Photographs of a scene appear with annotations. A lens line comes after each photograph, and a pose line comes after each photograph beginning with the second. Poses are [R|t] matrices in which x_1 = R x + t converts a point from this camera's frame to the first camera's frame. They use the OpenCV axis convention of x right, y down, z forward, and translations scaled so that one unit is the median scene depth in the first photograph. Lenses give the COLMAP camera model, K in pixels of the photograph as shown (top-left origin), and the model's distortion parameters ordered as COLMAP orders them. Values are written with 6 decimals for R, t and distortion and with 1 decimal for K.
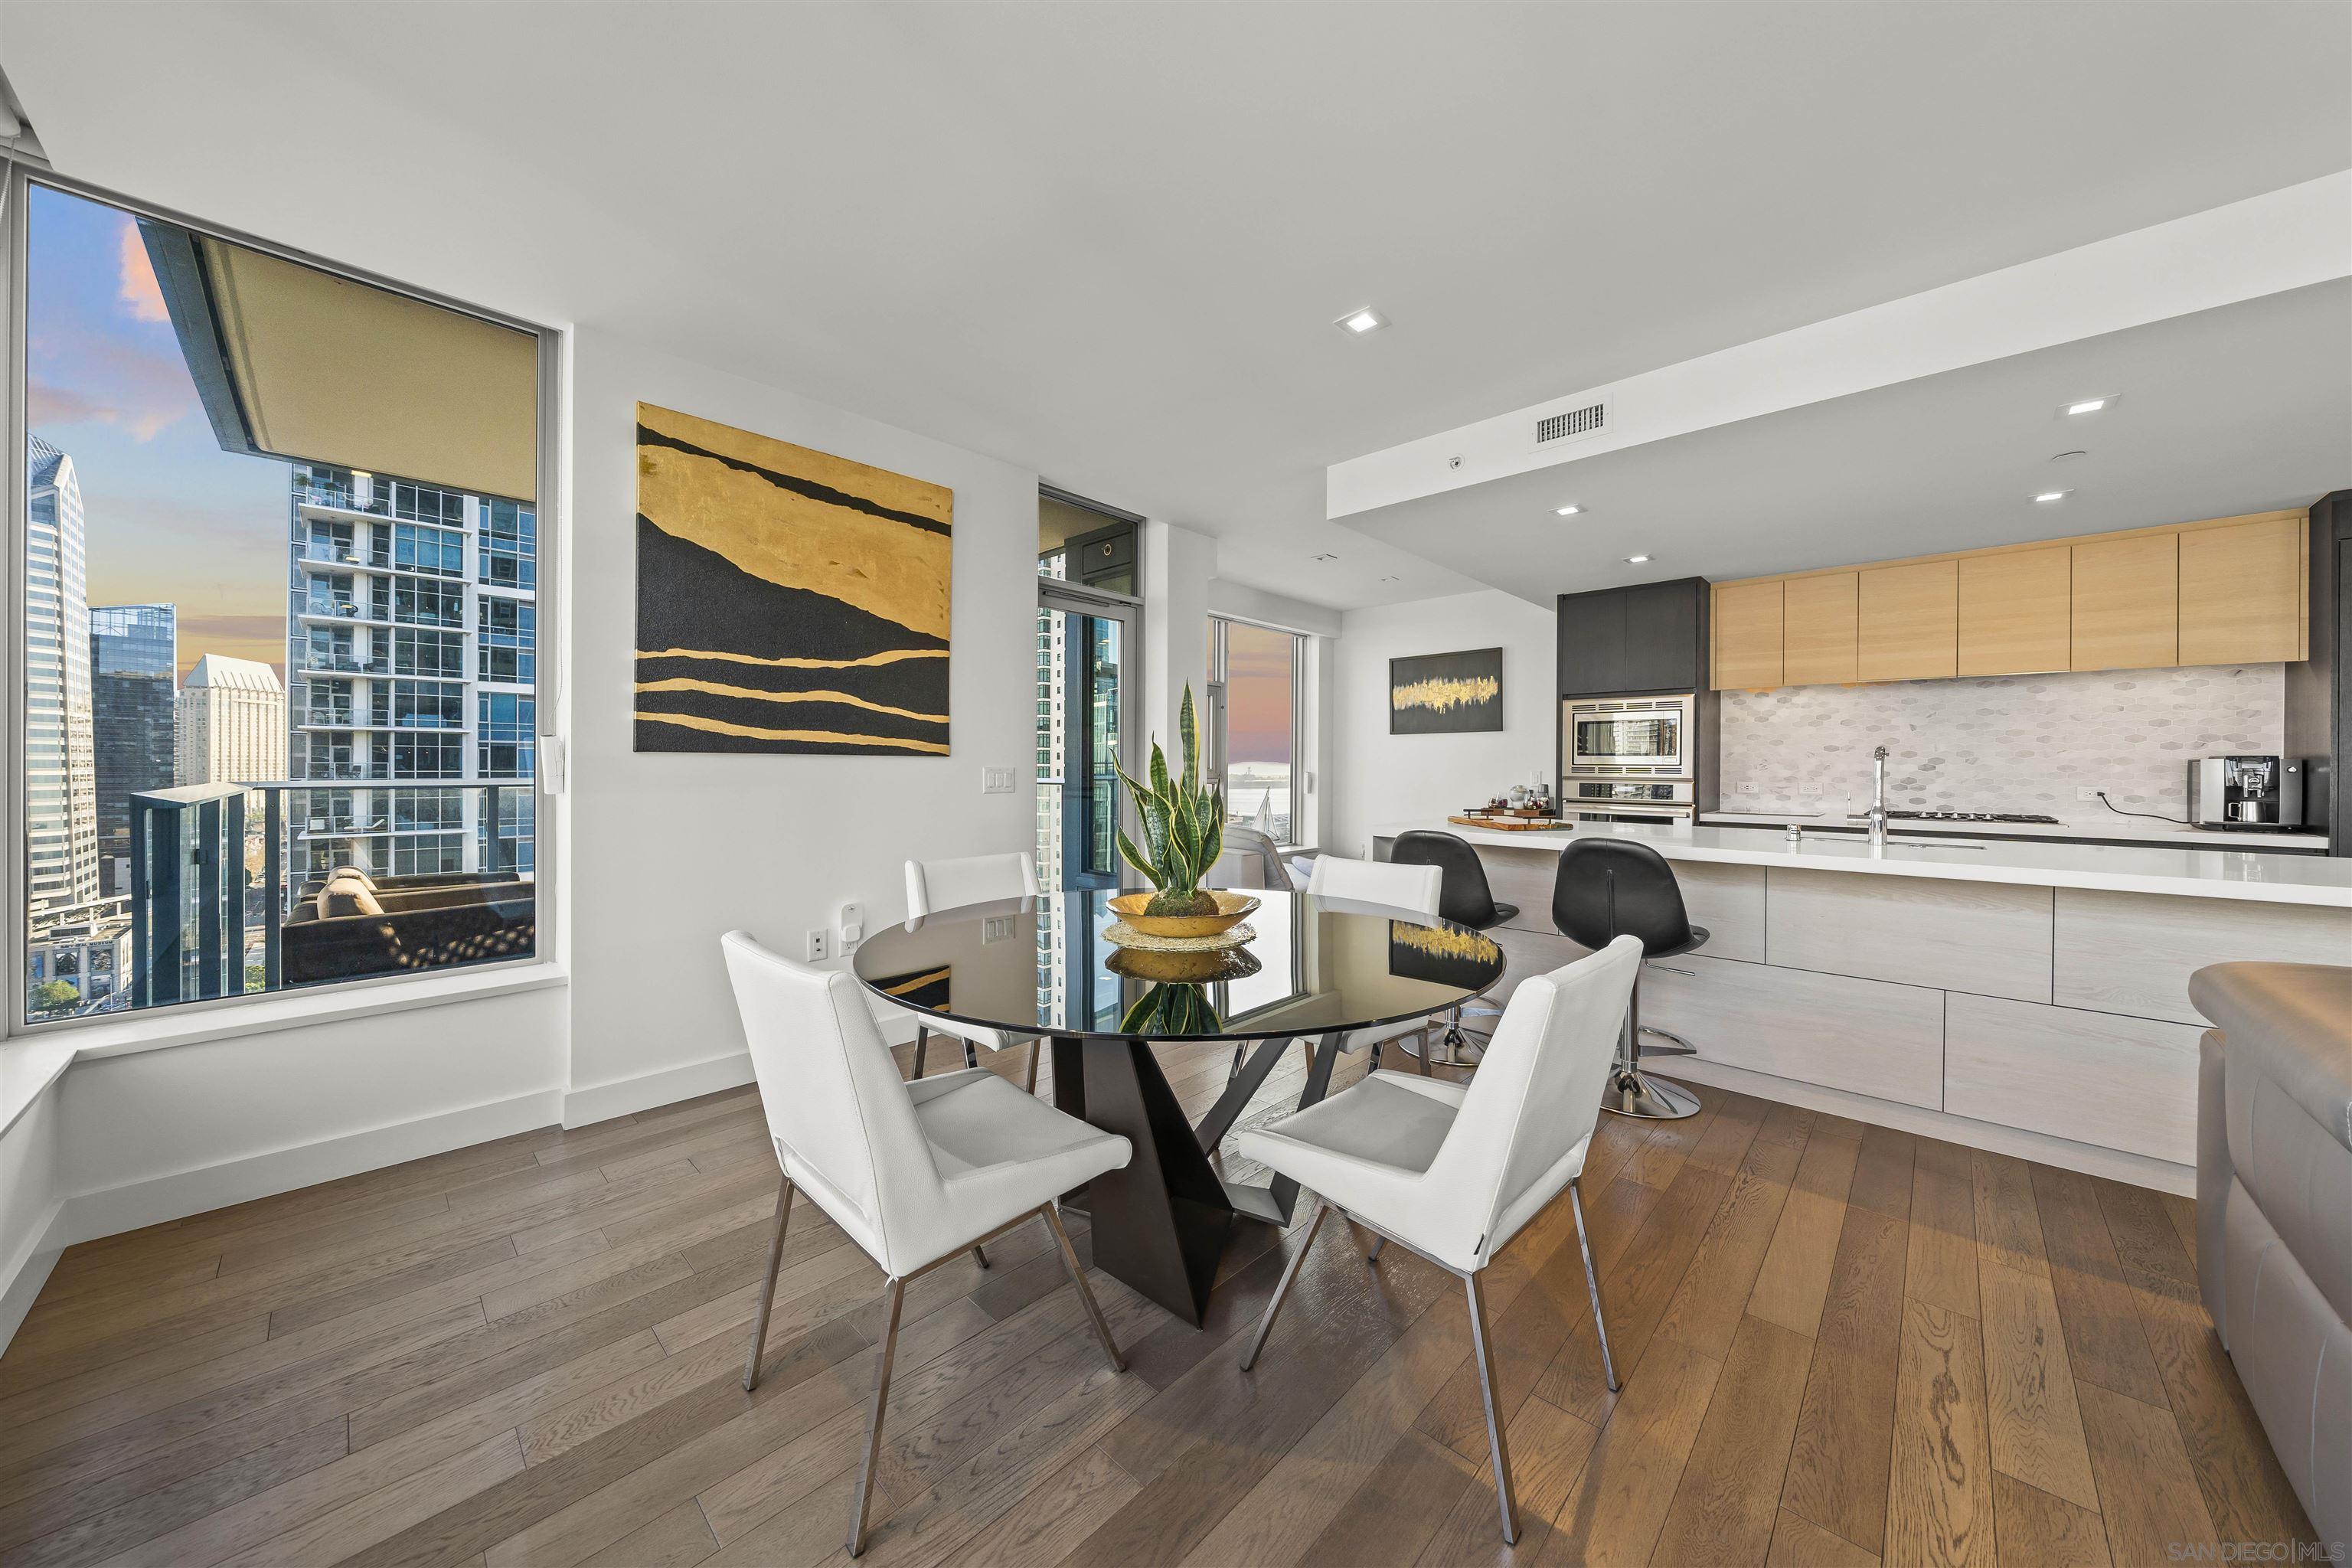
lens RADIAL K [[800.6, 0, 1181.5], [0, 800.6, 771.4], [0, 0, 1]] dist [-0.007829, 0.000007]
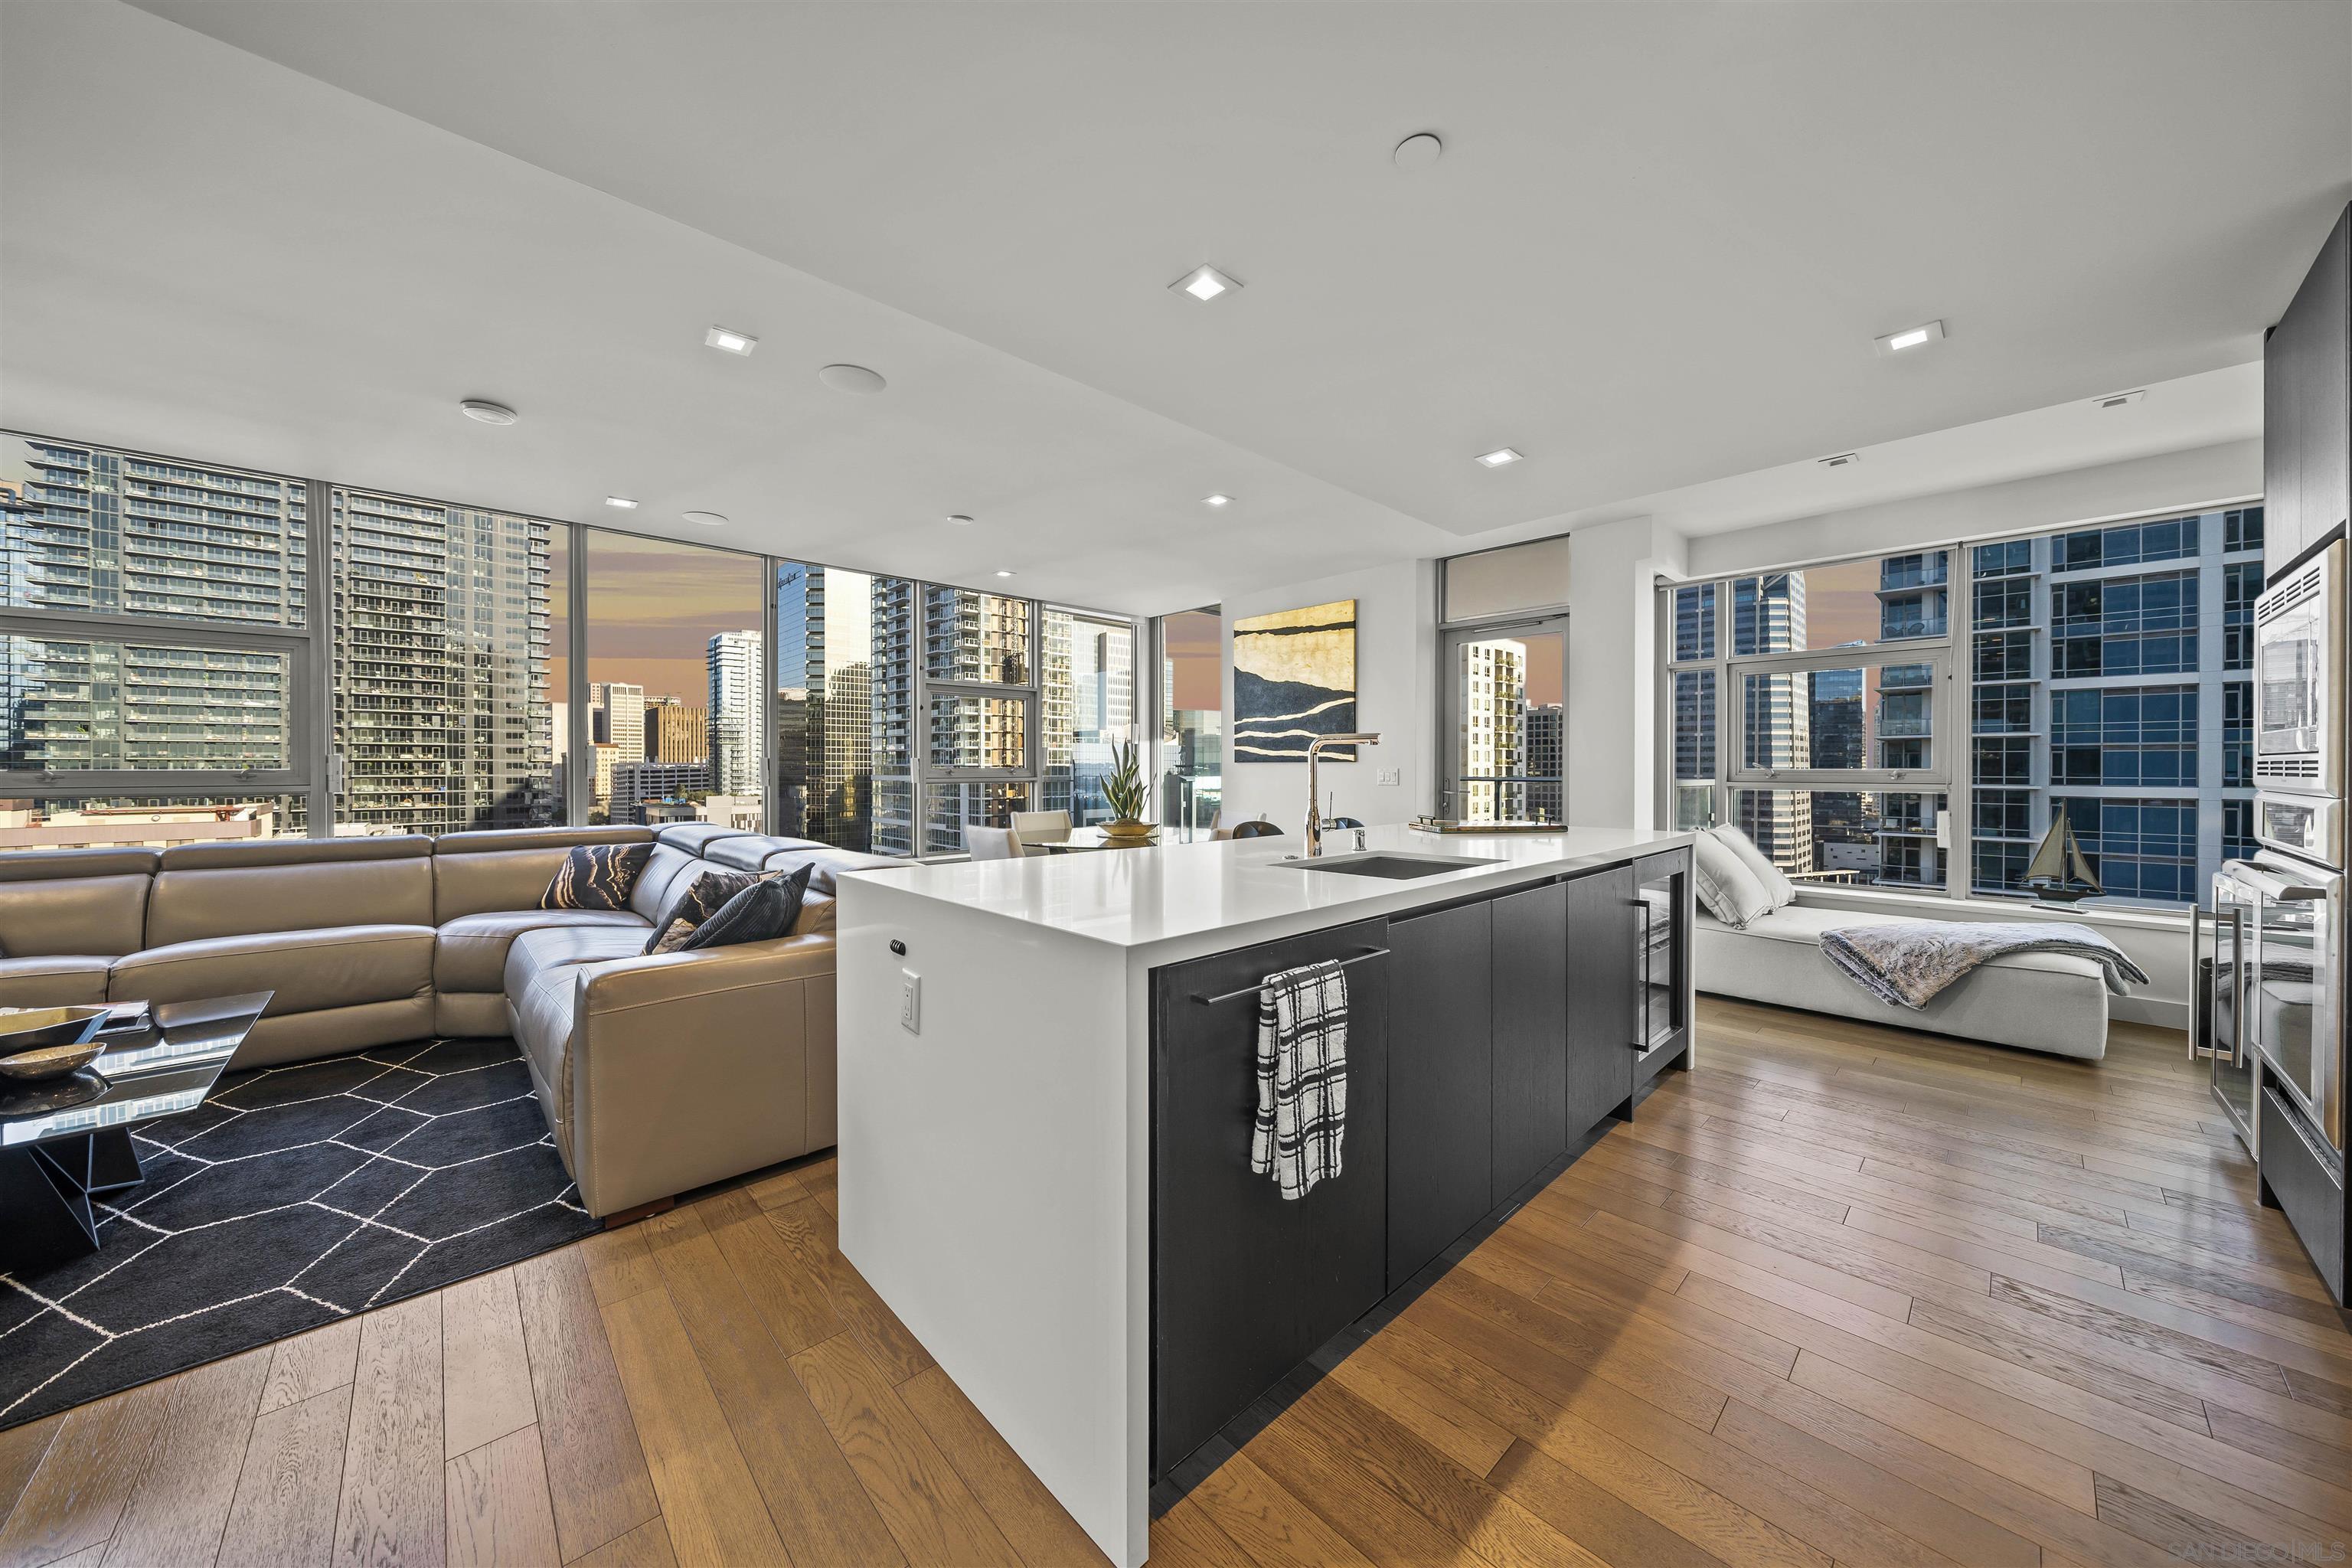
lens RADIAL K [[800.6, 0, 1177.0], [0, 800.6, 771.2], [0, 0, 1]] dist [-0.007829, 0.000007]
pose [[-0.053767, -0.001829, -0.998552, 0.969578], [-0.005613, 0.999983, -0.001529, 0.004058], [0.998538, 0.005523, -0.053777, 0.513482]]
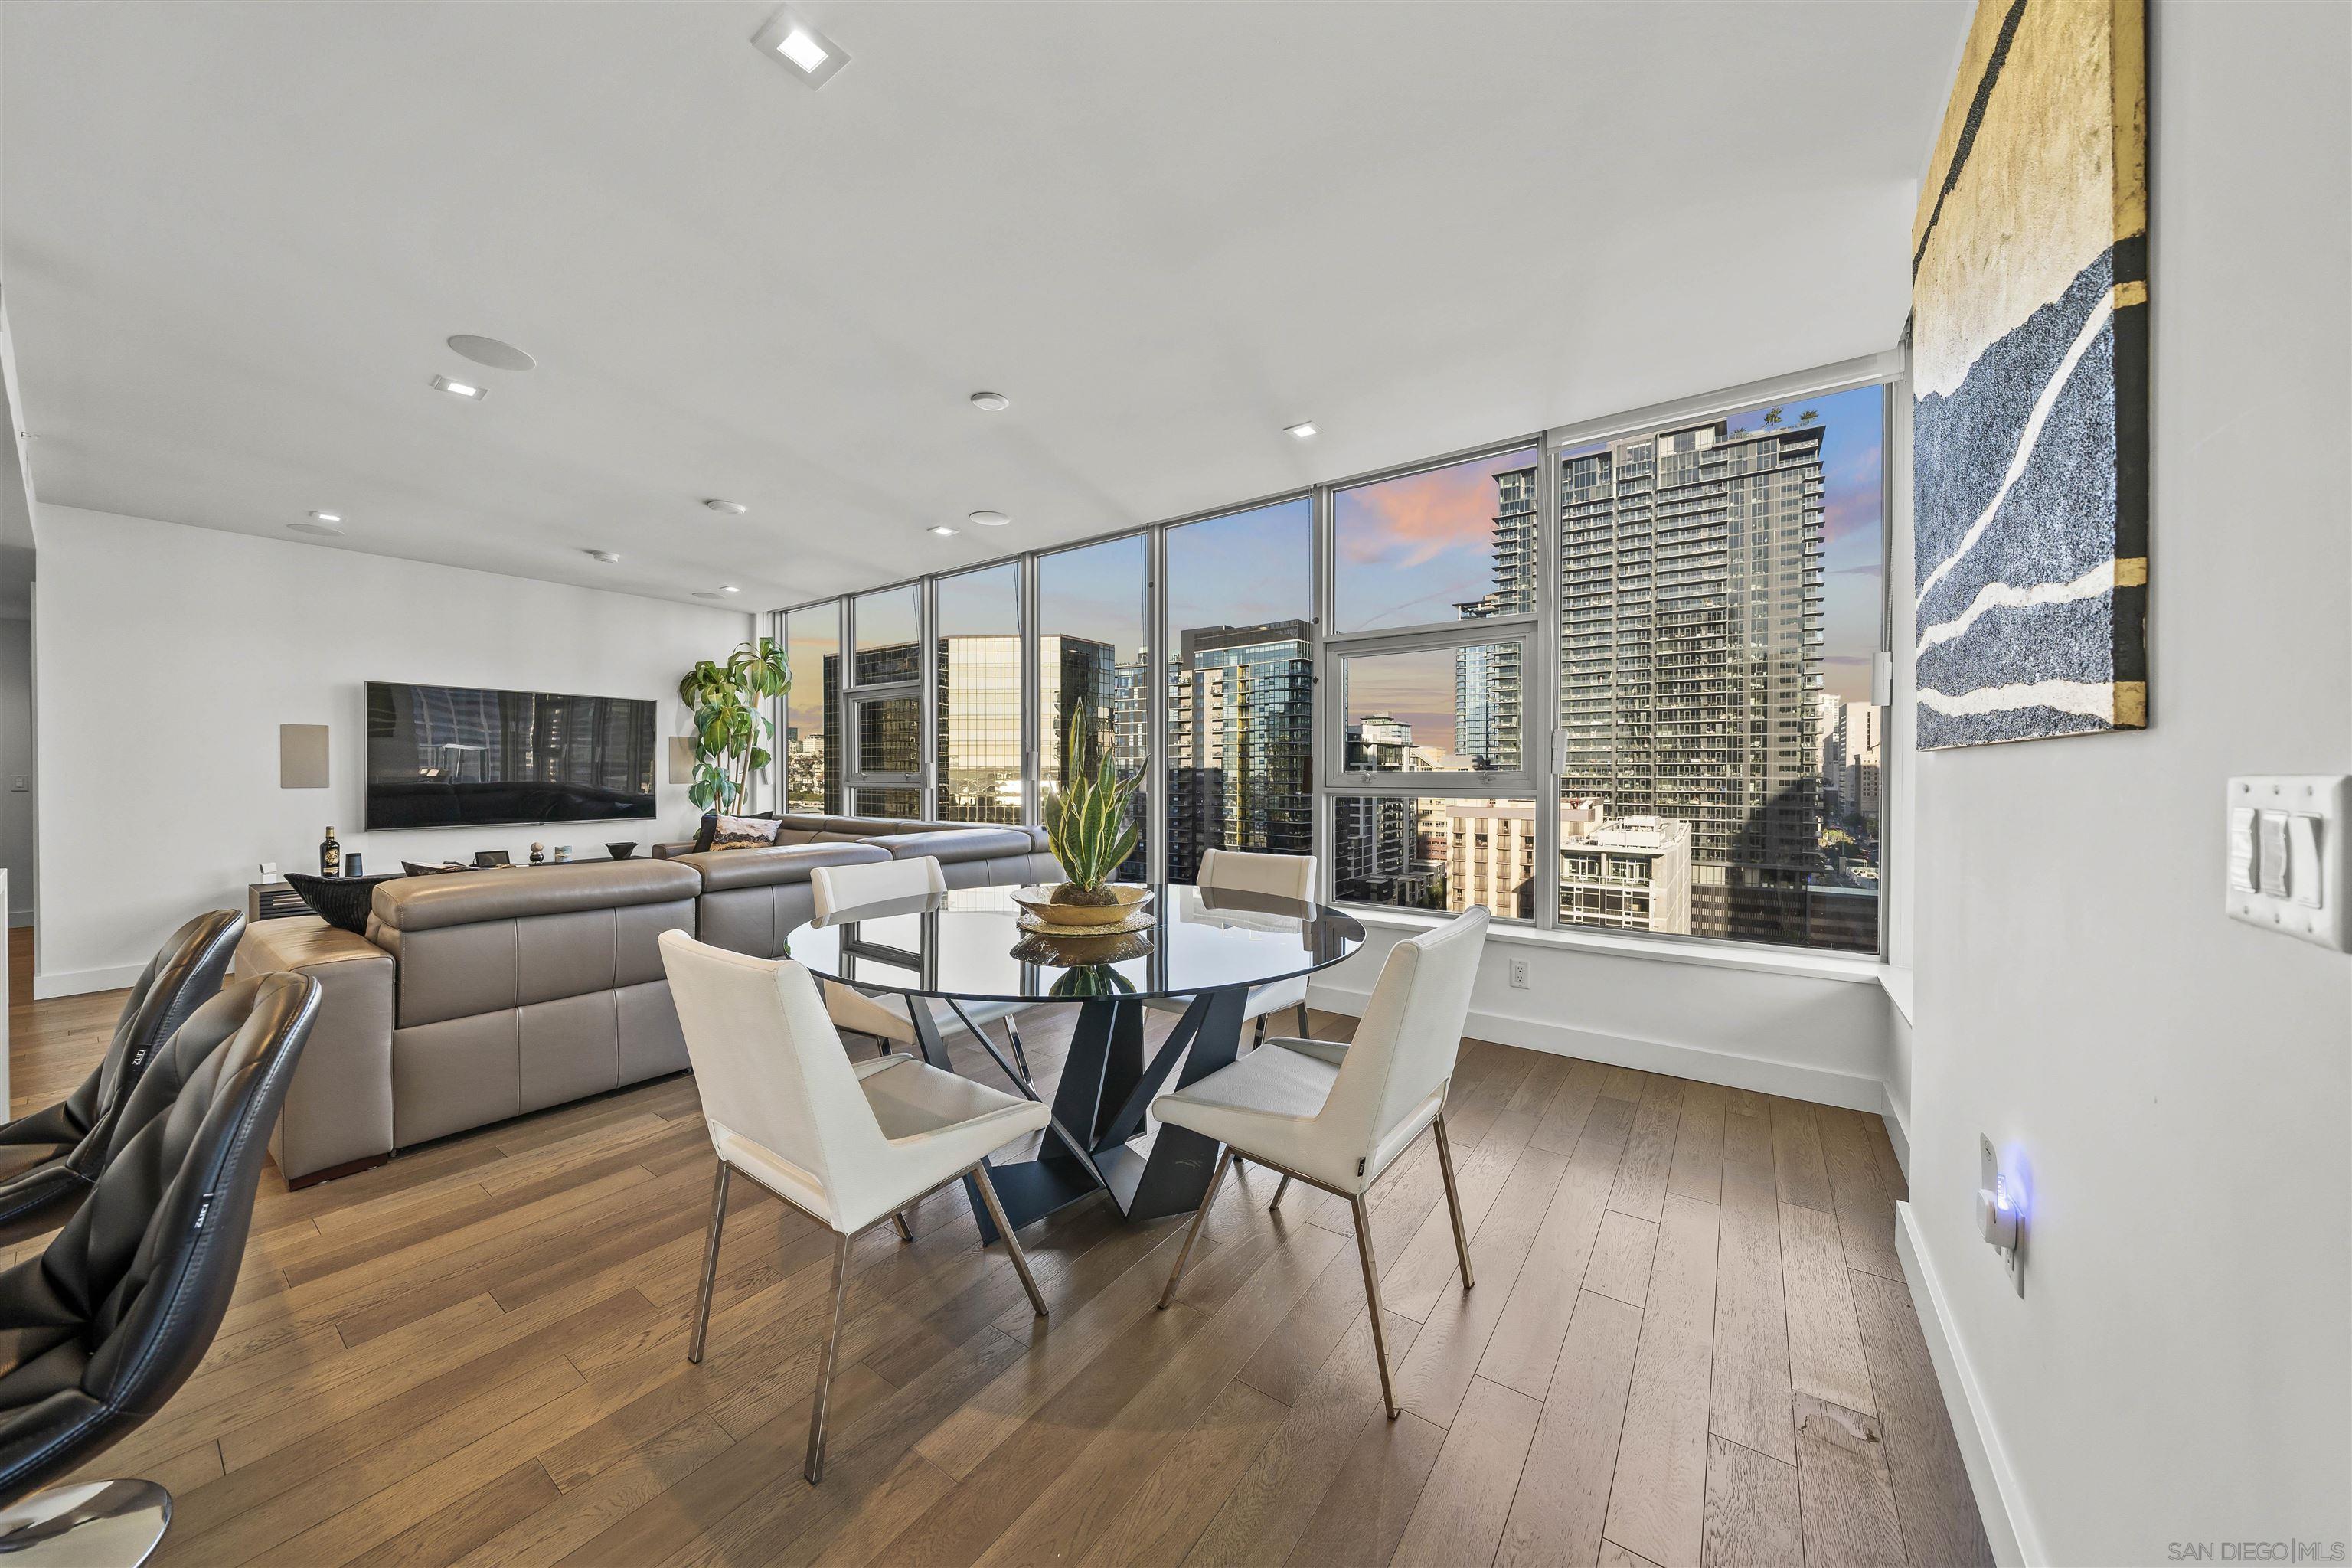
lens RADIAL K [[800.6, 0, 1178.7], [0, 800.6, 781.1], [0, 0, 1]] dist [-0.007829, 0.000007]
pose [[-0.989180, -0.003101, -0.146671, 0.016813], [-0.005645, 0.999841, 0.016936, -0.004679], [0.146595, 0.017580, -0.989040, 0.850785]]
